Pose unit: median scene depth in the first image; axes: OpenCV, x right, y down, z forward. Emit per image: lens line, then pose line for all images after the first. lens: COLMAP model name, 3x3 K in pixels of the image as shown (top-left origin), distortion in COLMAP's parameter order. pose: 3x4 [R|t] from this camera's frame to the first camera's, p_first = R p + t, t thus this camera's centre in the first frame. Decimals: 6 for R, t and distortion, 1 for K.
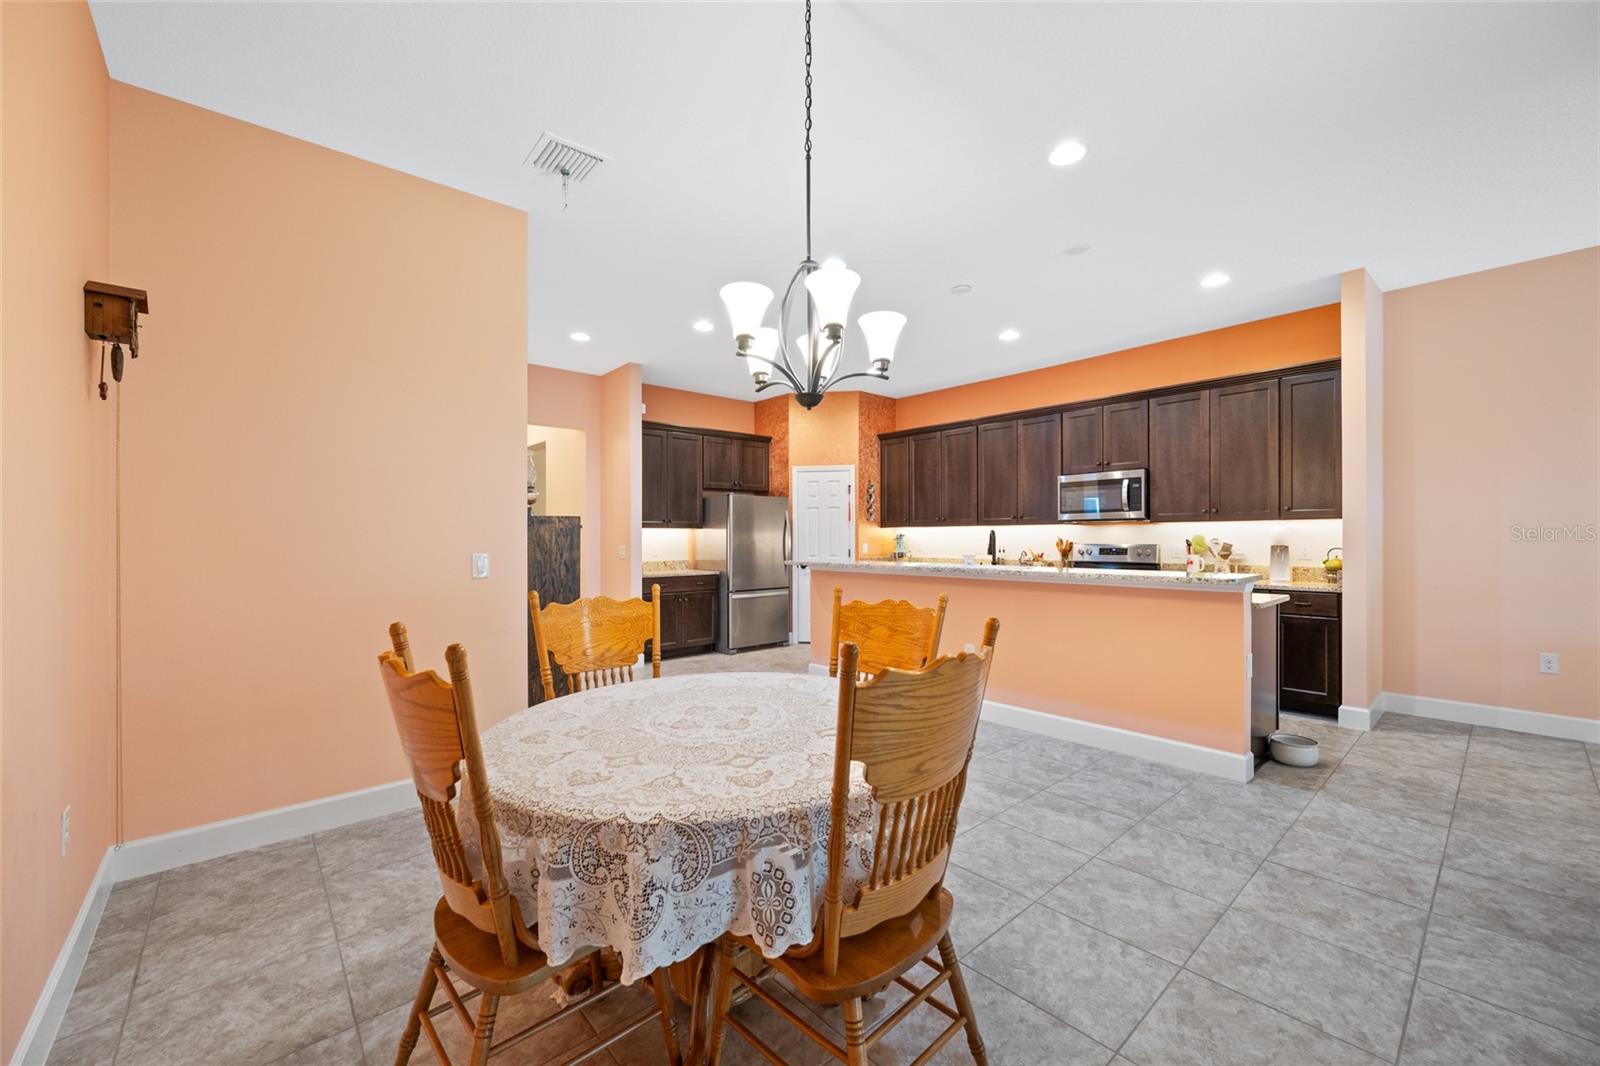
lens RADIAL K [[630.3, 0, 809.2], [0, 630.3, 532.8], [0, 0, 1]] dist [-0.003453, 0.001504]
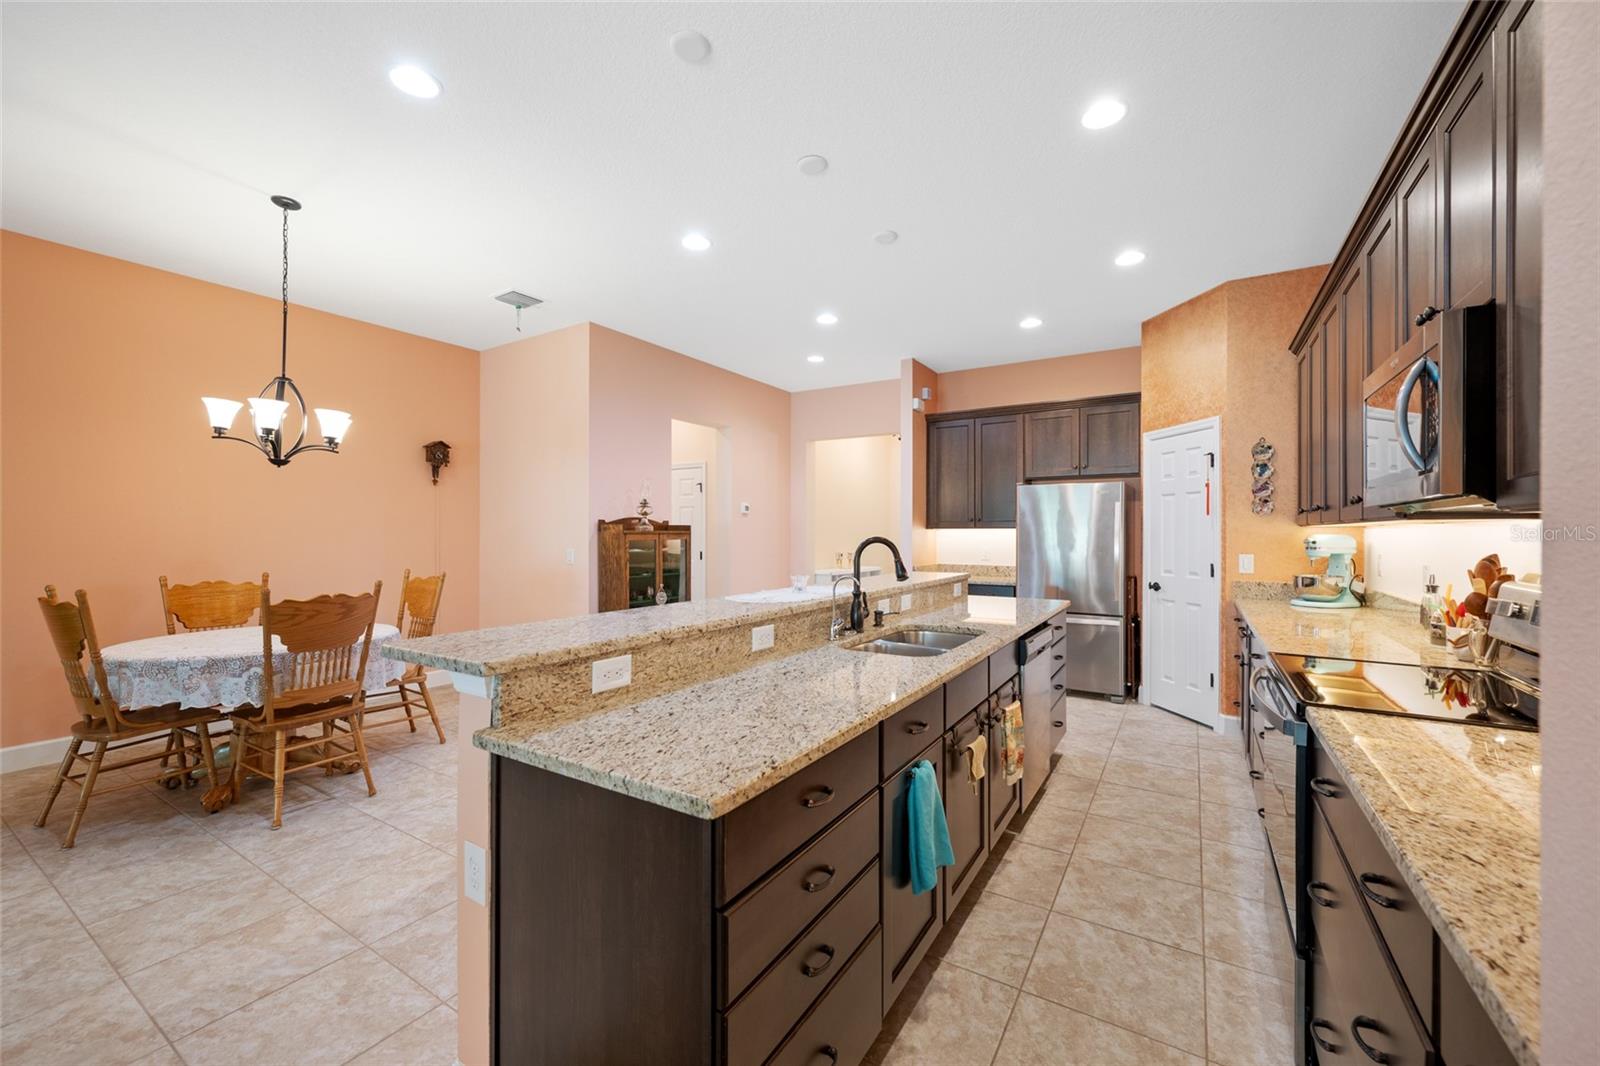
lens RADIAL K [[630.3, 0, 798.2], [0, 630.3, 533.4], [0, 0, 1]] dist [-0.003453, 0.001504]
pose [[0.278271, 0.005838, -0.960485, 0.742867], [0.004548, 0.999962, 0.007396, -0.011464], [0.960492, -0.006426, 0.278234, 0.699720]]
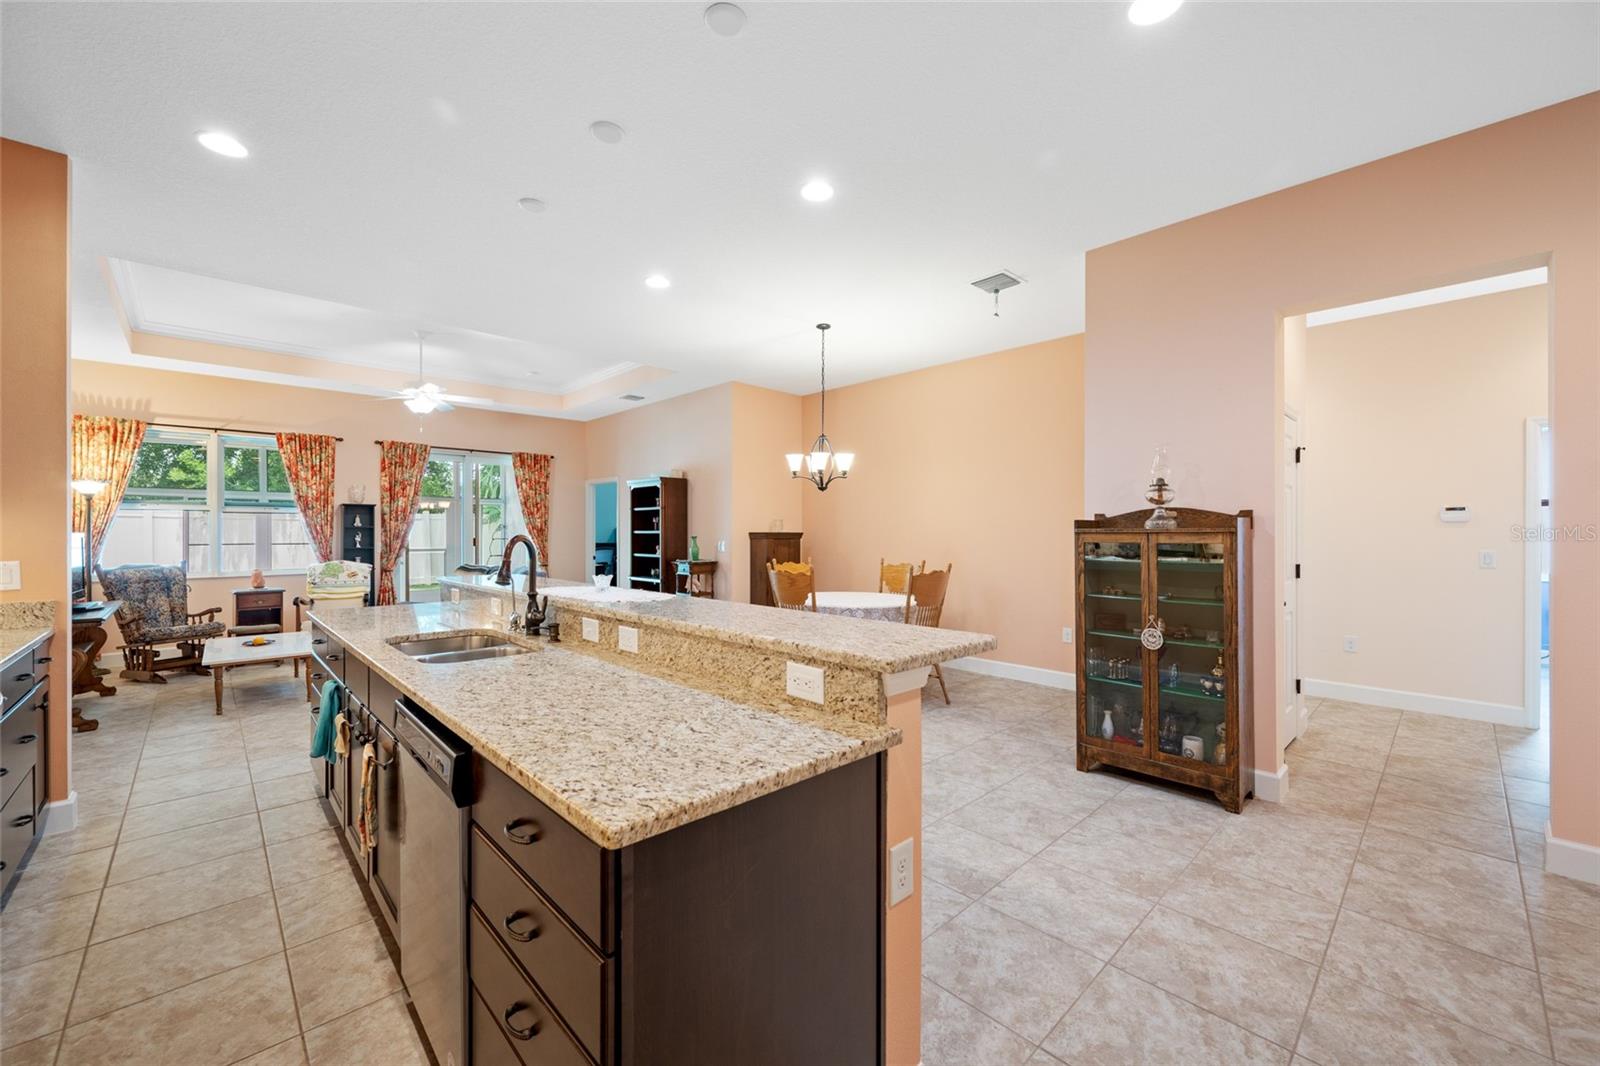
lens RADIAL K [[630.3, 0, 804.4], [0, 630.3, 532.5], [0, 0, 1]] dist [-0.003453, 0.001504]
pose [[-0.999505, 0.003585, -0.031255, 0.059958], [0.003747, 0.999980, -0.005130, -0.004254], [0.031236, -0.005244, -0.999498, 1.392948]]
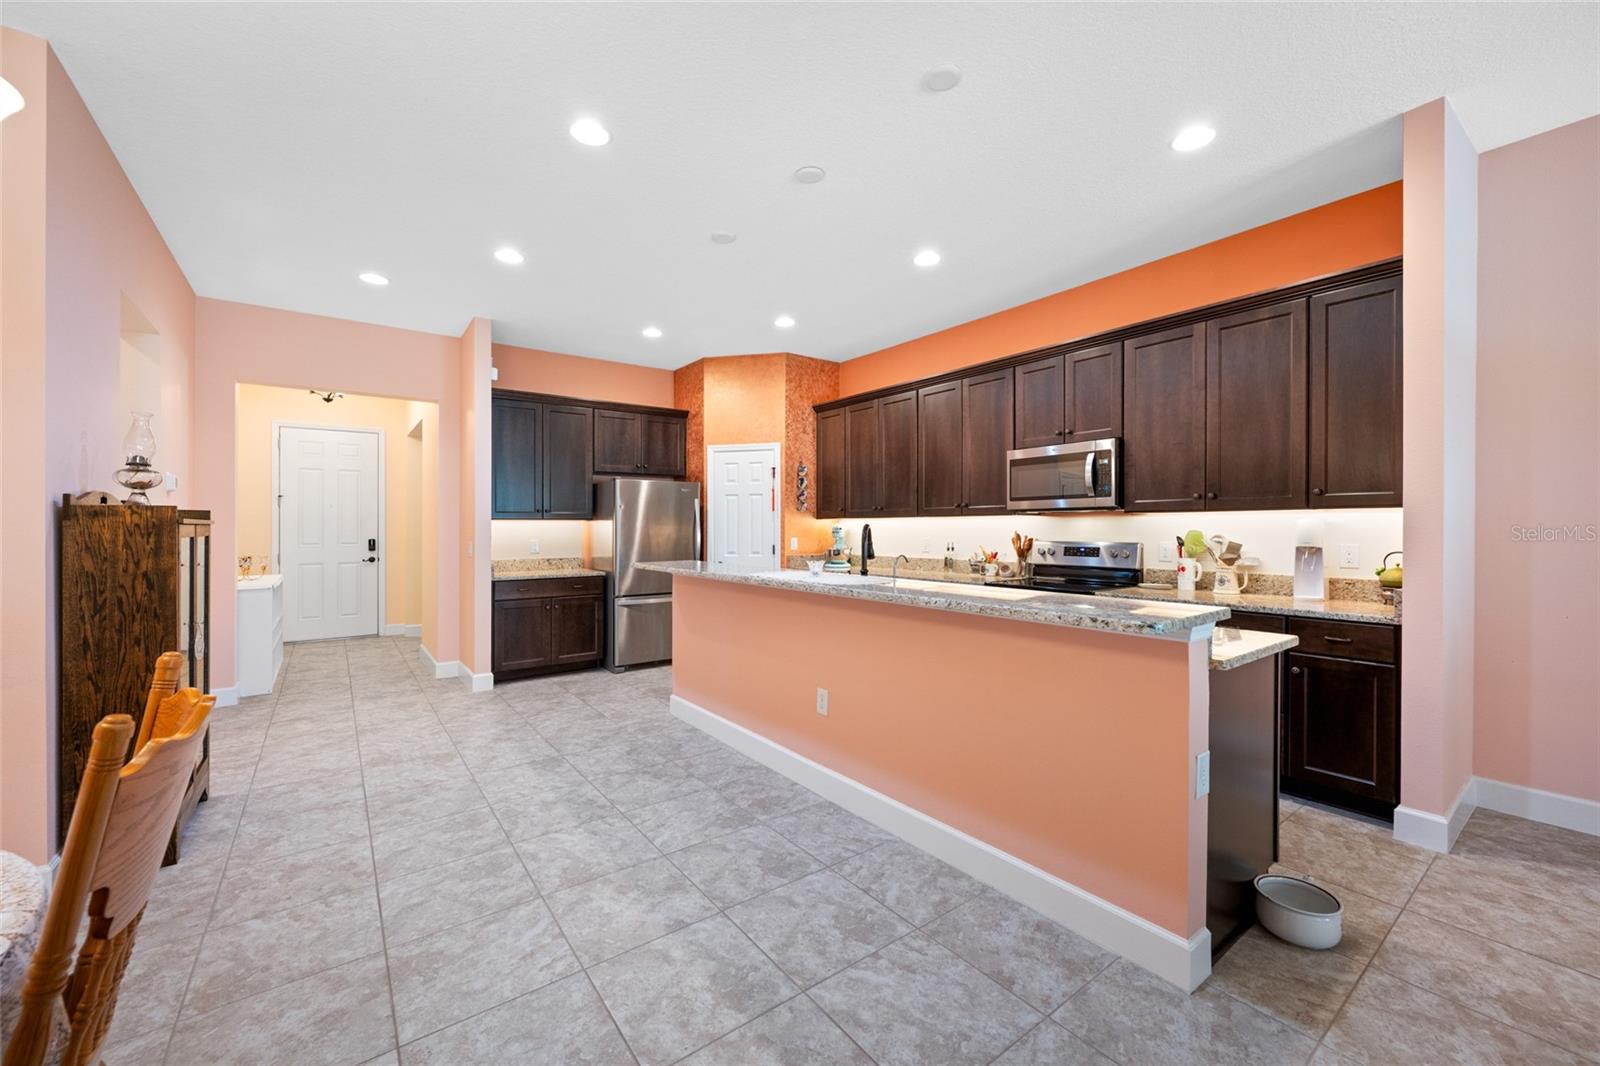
lens RADIAL K [[630.3, 0, 808.4], [0, 630.3, 526.5], [0, 0, 1]] dist [-0.003453, 0.001504]
pose [[0.996517, 0.000337, -0.083390, 0.258496], [0.000181, 0.999981, 0.006208, -0.005434], [0.083391, -0.006202, 0.996498, 0.273089]]
